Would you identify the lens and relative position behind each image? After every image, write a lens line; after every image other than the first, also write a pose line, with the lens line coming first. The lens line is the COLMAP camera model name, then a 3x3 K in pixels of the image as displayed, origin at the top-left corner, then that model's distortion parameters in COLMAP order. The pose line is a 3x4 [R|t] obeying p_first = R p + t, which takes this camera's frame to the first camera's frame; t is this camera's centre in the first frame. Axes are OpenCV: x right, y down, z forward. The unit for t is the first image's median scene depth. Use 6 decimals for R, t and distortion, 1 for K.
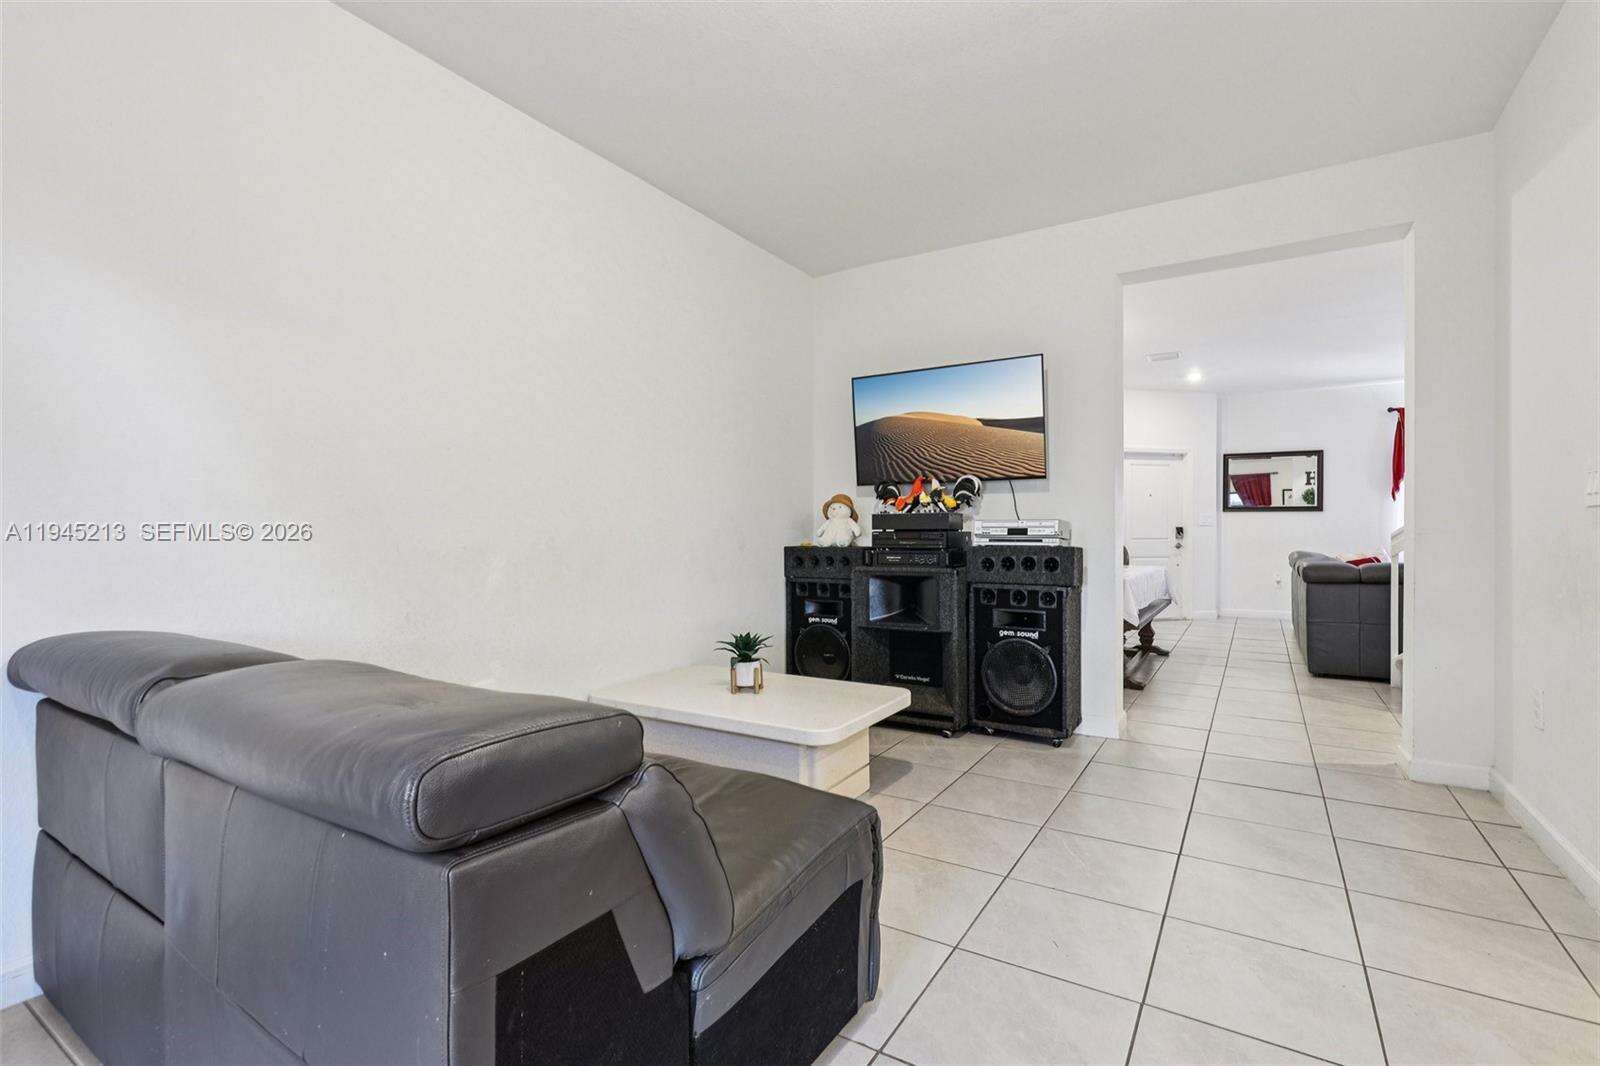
lens RADIAL K [[729.7, 0, 806.9], [0, 729.7, 535.8], [0, 0, 1]] dist [-0.000305, -0.000092]
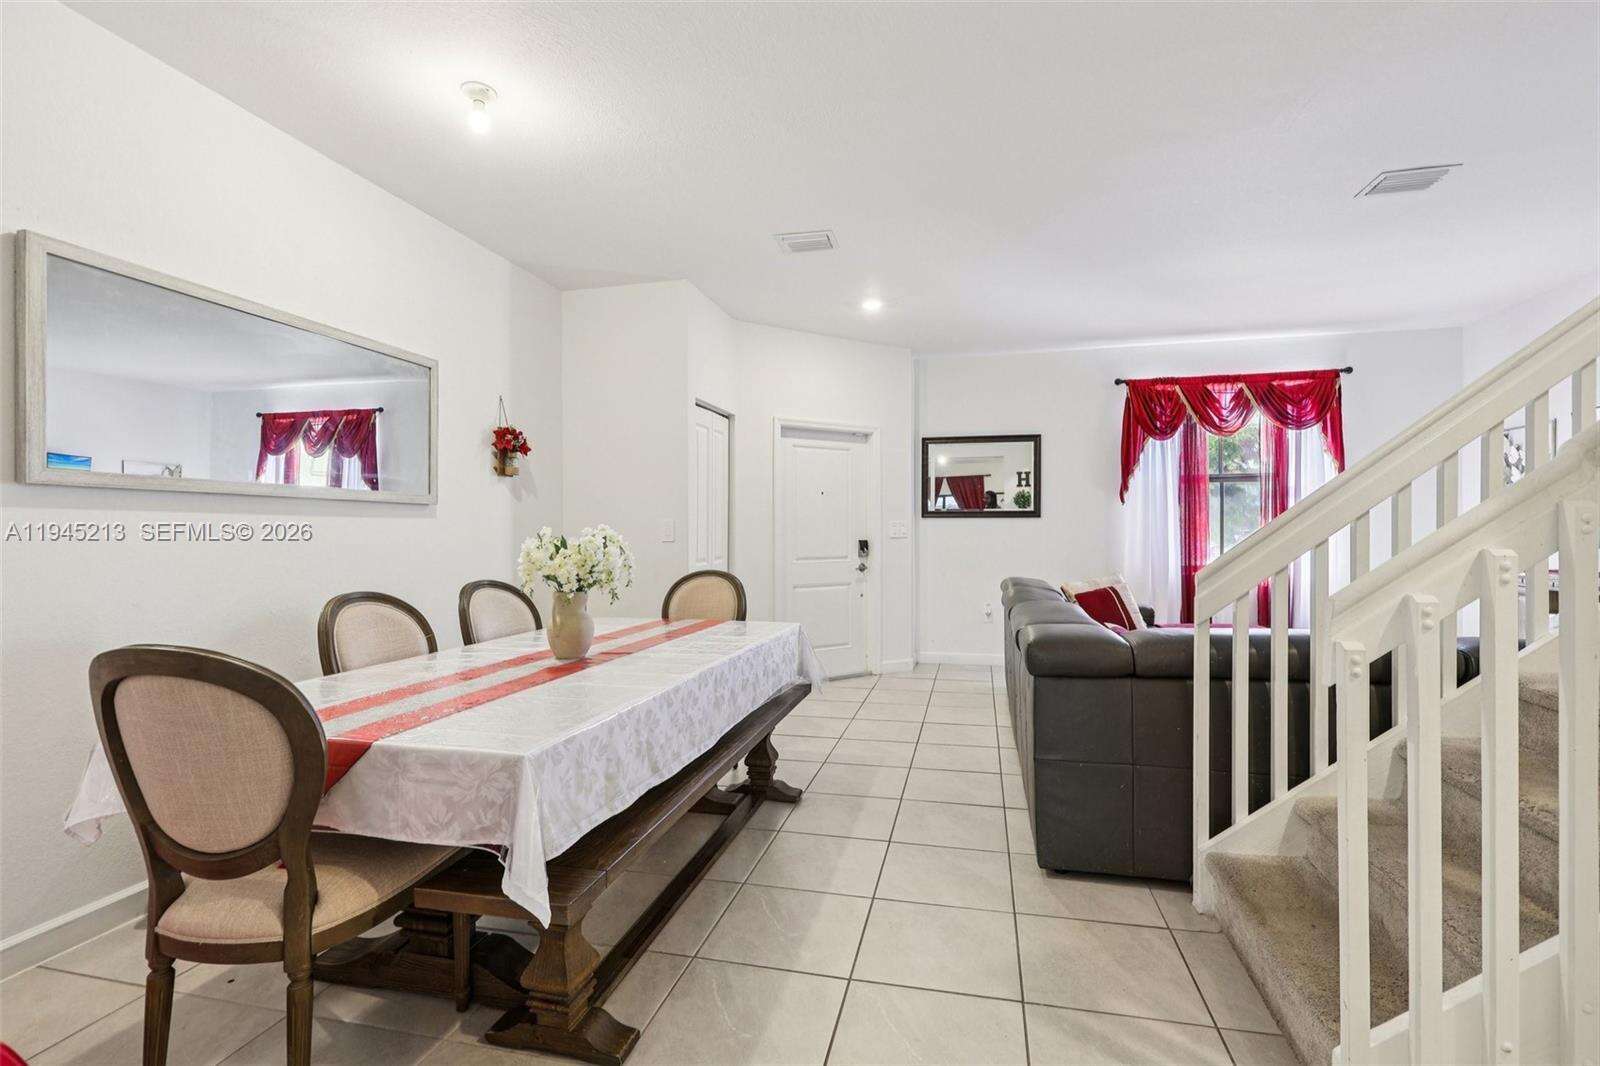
lens RADIAL K [[720.7, 0, 810.5], [0, 720.7, 540.0], [0, 0, 1]] dist [-0.000283, 0.000051]
pose [[0.947552, -0.007213, 0.319521, 0.251762], [0.005964, 0.999970, 0.004886, -0.015767], [-0.319547, -0.002724, 0.947566, 0.380845]]
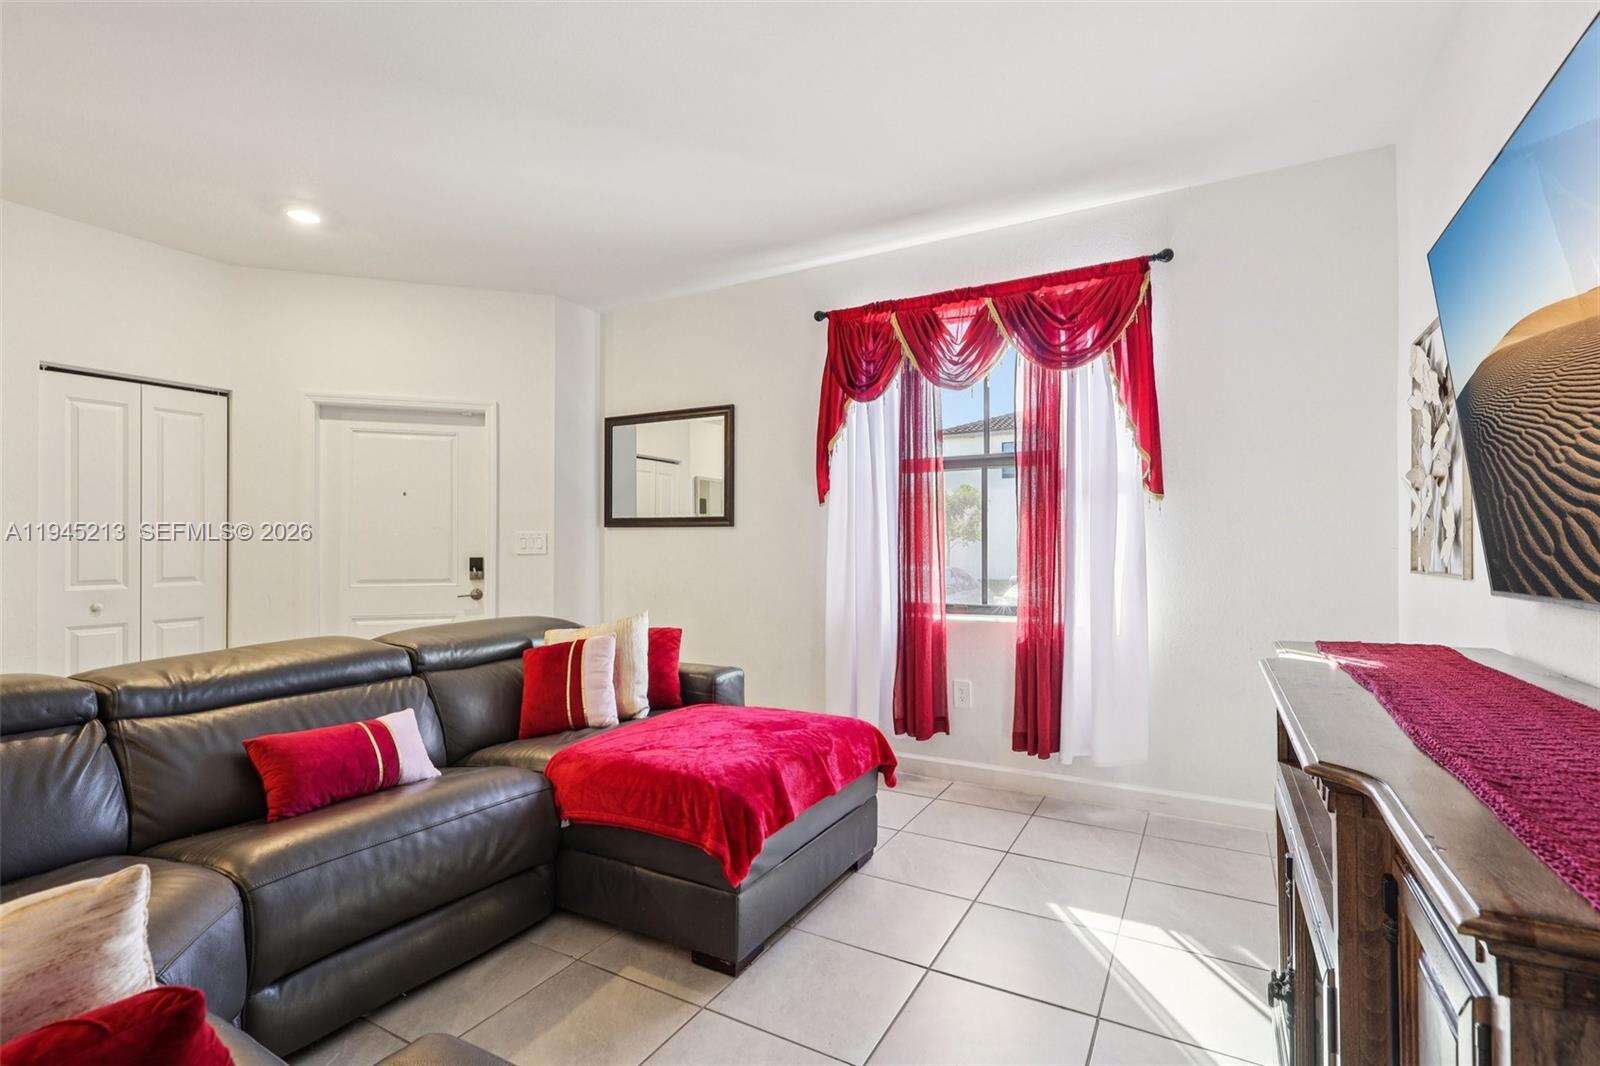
lens RADIAL K [[729.7, 0, 806.9], [0, 729.7, 535.8], [0, 0, 1]] dist [-0.000305, -0.000092]
pose [[0.998572, 0.000920, 0.053419, 0.725586], [0.000198, 0.999781, -0.020926, -0.016445], [-0.053427, 0.020907, 0.998353, 0.493739]]
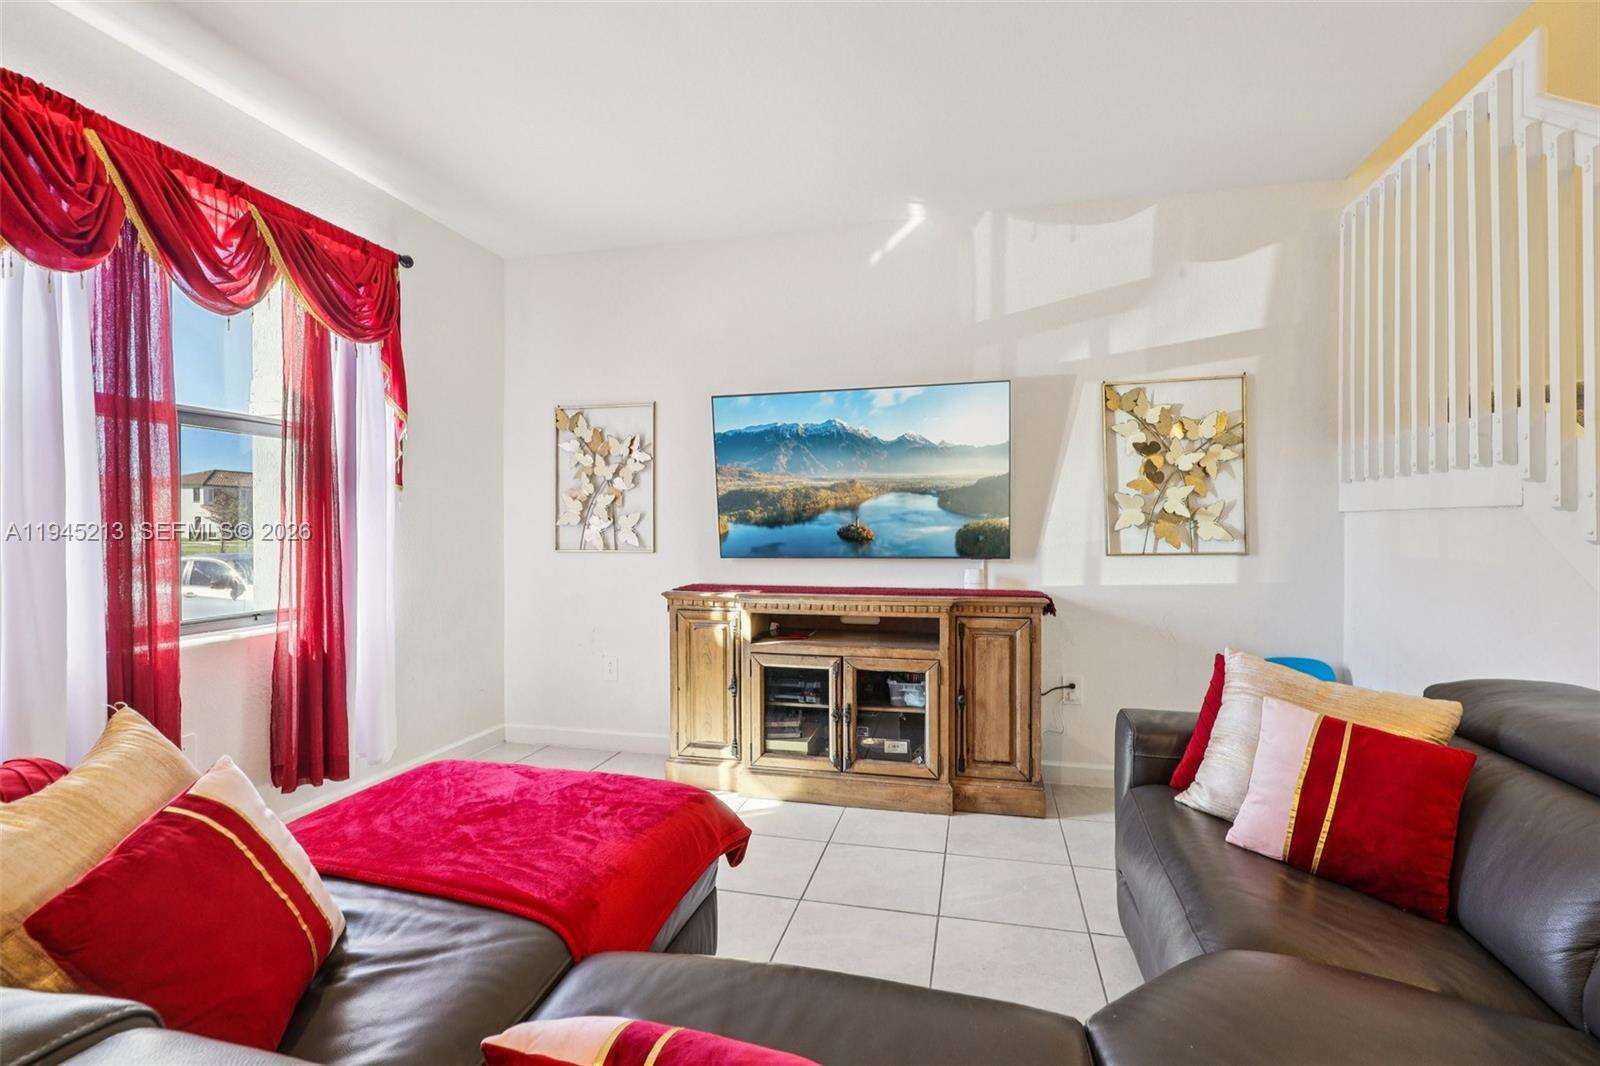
lens RADIAL K [[729.7, 0, 806.9], [0, 729.7, 535.8], [0, 0, 1]] dist [-0.000305, -0.000092]
pose [[-0.311164, -0.007023, 0.950330, 0.491728], [0.005088, 0.999946, 0.009056, -0.021426], [-0.950343, 0.007653, -0.311111, 0.764939]]
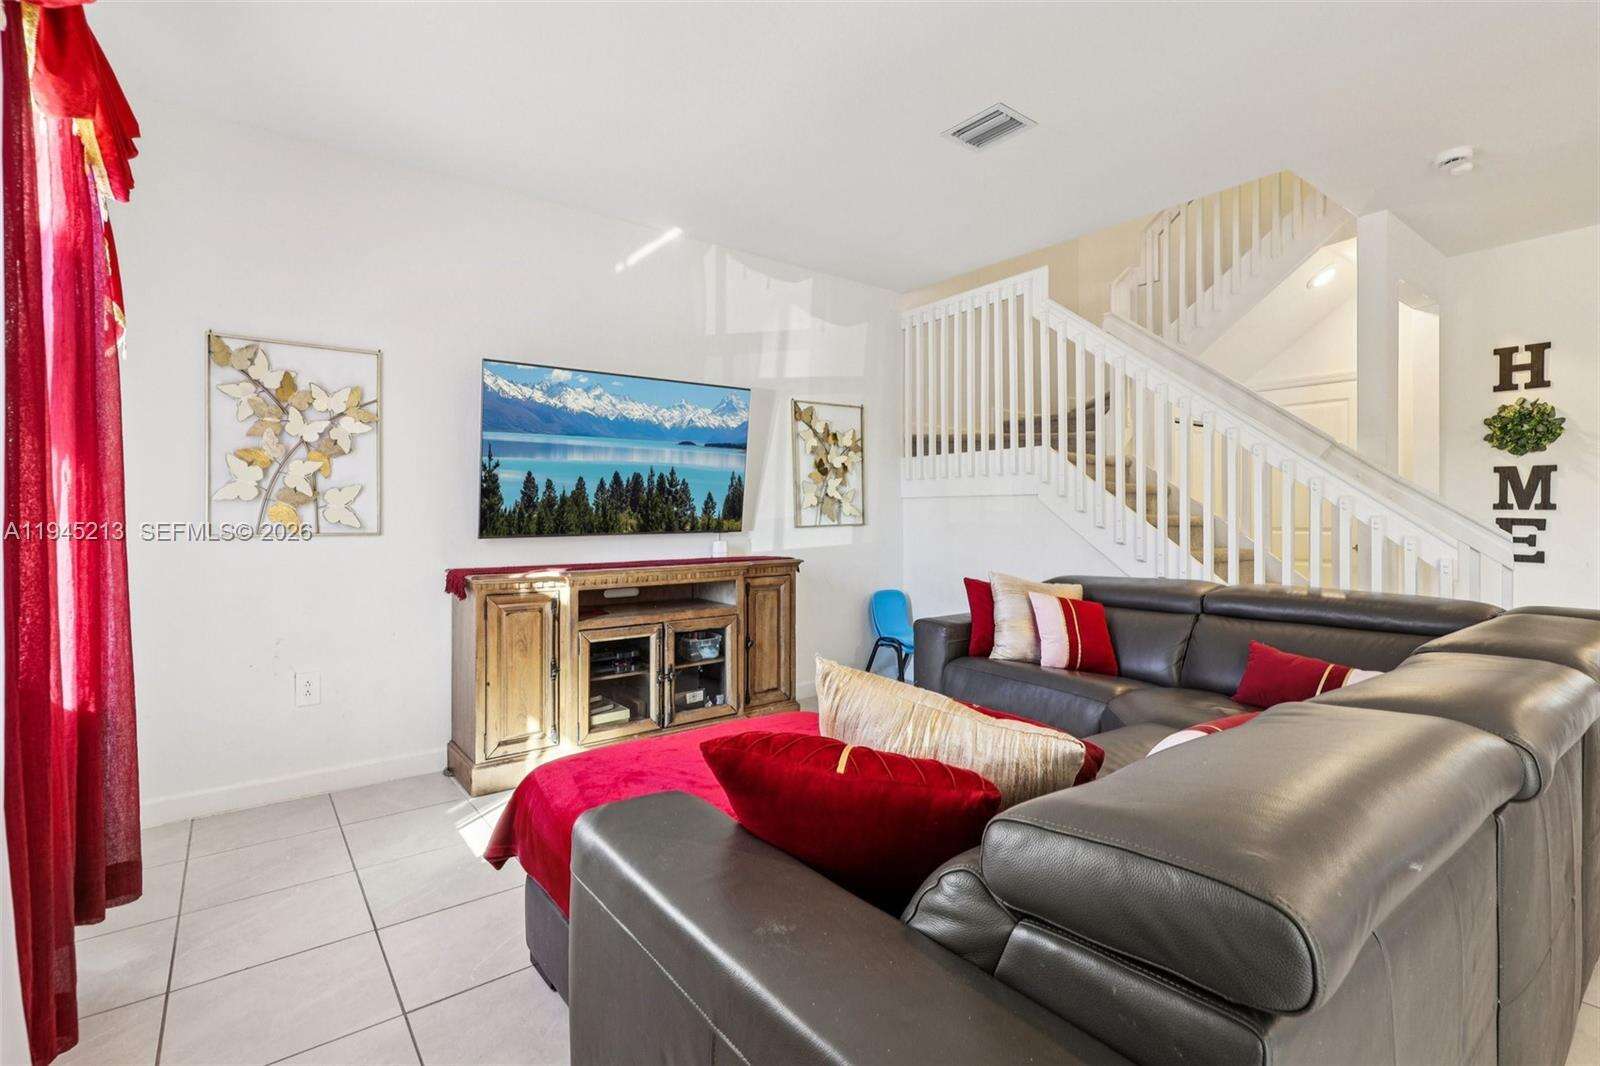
lens RADIAL K [[739.5, 0, 801.6], [0, 739.5, 519.6], [0, 0, 1]] dist [-0.000021, -0.000140]
pose [[-0.935867, 0.007082, 0.352281, 0.619691], [0.009430, 0.999943, 0.004948, -0.015049], [-0.352226, 0.007953, -0.935881, 0.988050]]
